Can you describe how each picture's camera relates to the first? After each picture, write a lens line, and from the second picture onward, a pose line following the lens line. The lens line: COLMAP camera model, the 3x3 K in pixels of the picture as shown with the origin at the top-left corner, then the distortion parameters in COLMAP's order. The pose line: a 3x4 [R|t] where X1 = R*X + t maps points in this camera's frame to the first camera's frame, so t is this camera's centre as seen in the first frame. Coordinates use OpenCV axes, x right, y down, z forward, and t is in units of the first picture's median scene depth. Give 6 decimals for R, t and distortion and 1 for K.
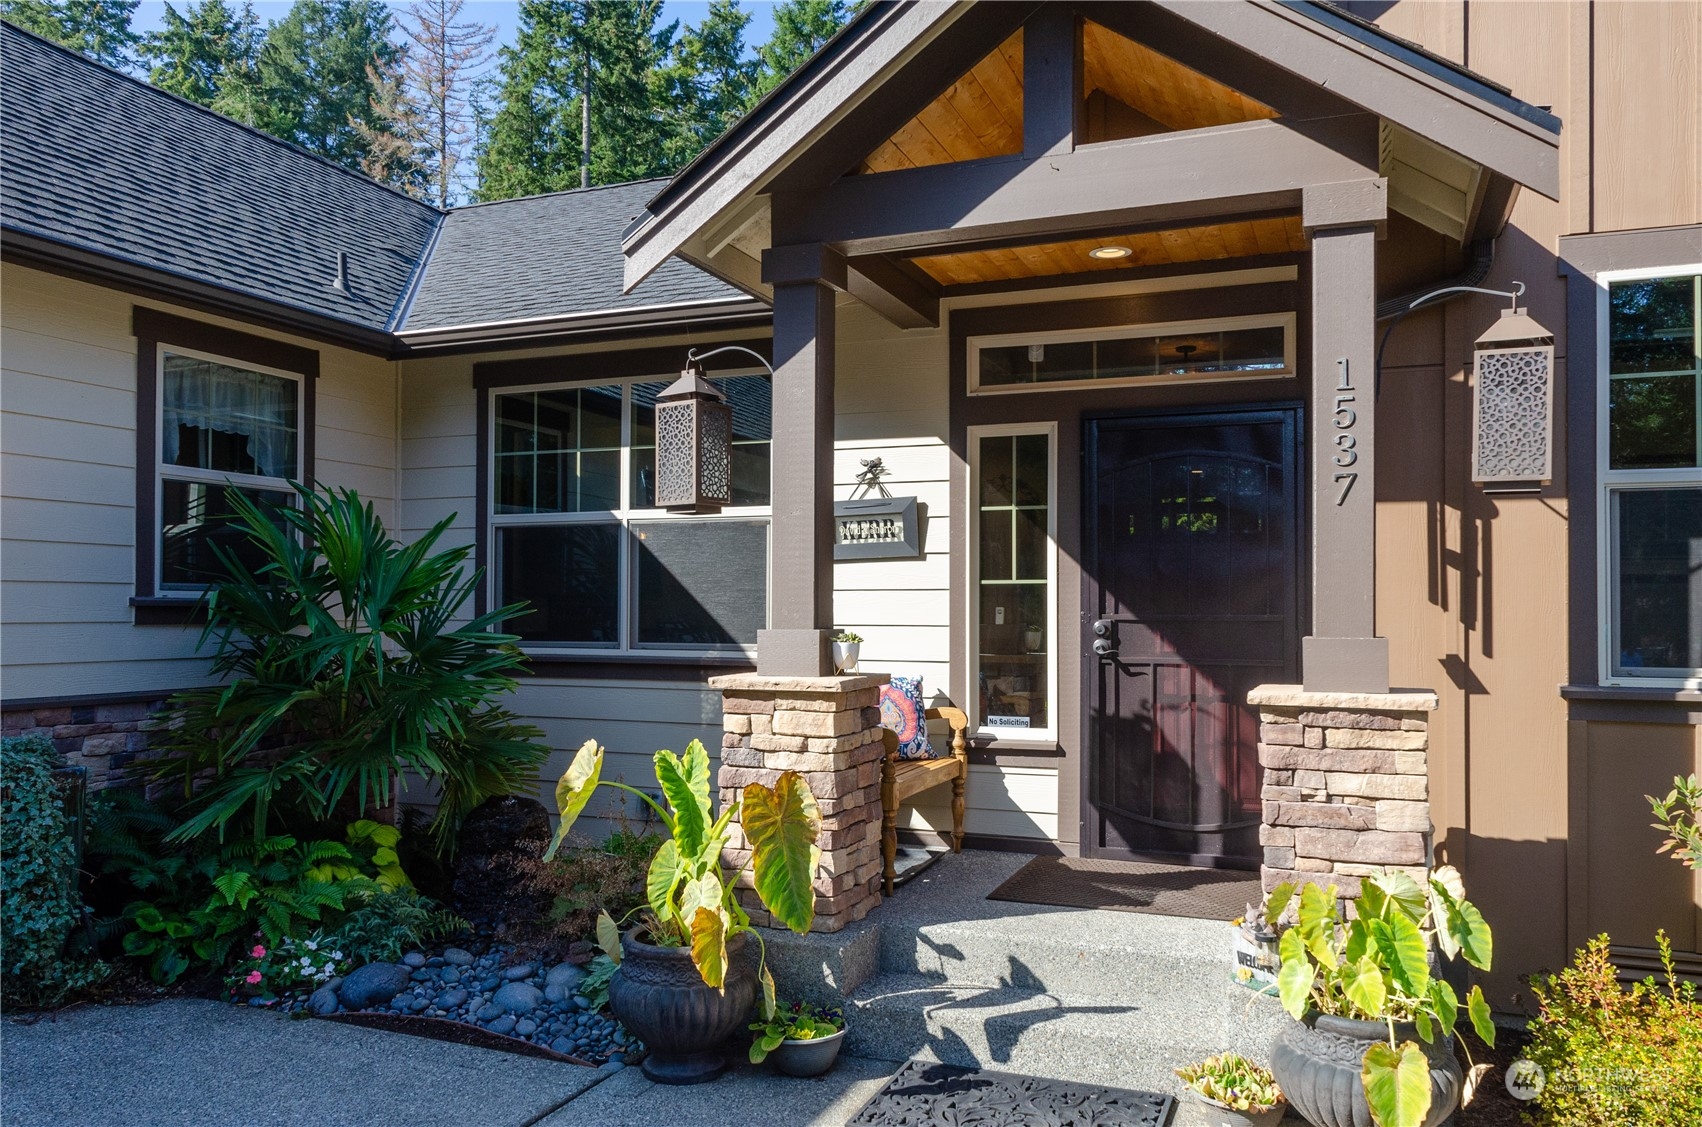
lens RADIAL K [[1313.2, 0, 837.8], [0, 1313.2, 579.6], [0, 0, 1]] dist [0.003089, 0.004392]
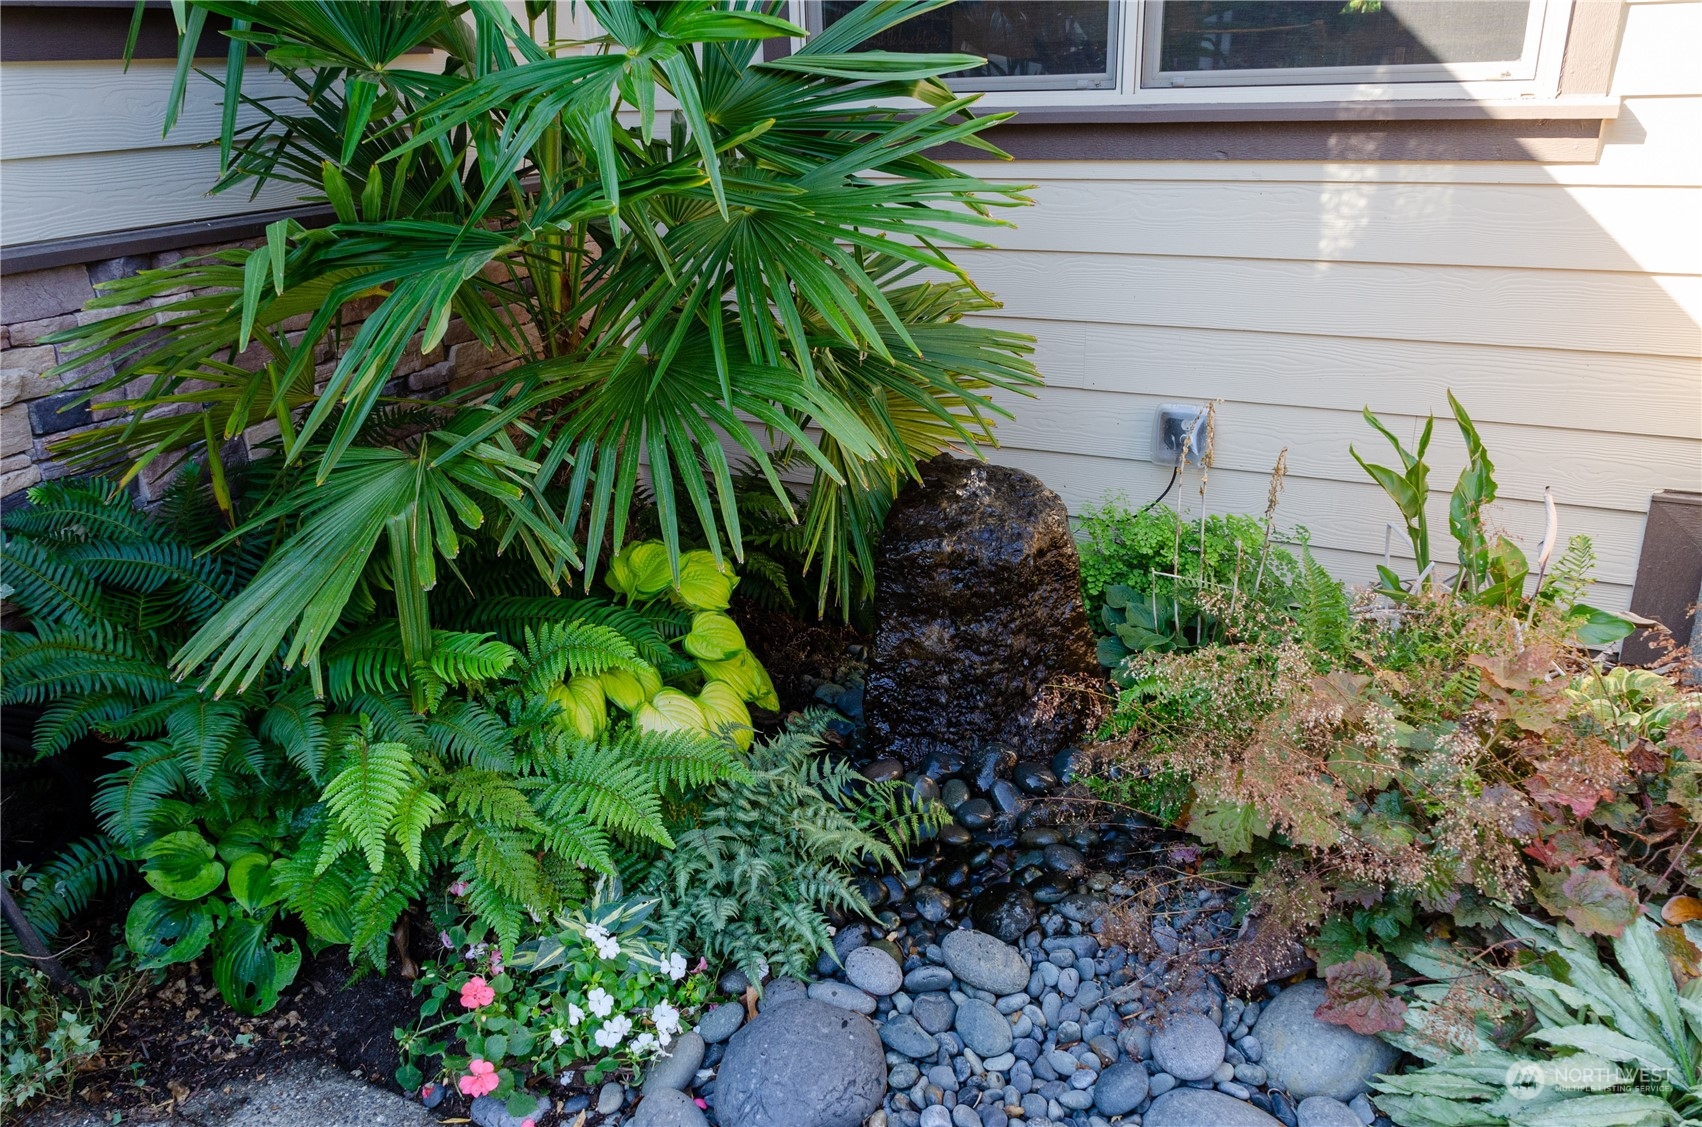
lens RADIAL K [[1313.2, 0, 842.0], [0, 1313.2, 601.5], [0, 0, 1]] dist [0.003089, 0.004392]
pose [[0.996737, -0.005796, -0.080513, -0.259400], [0.037624, 0.915808, 0.399851, 0.034550], [0.071417, -0.401576, 0.913037, 0.602459]]
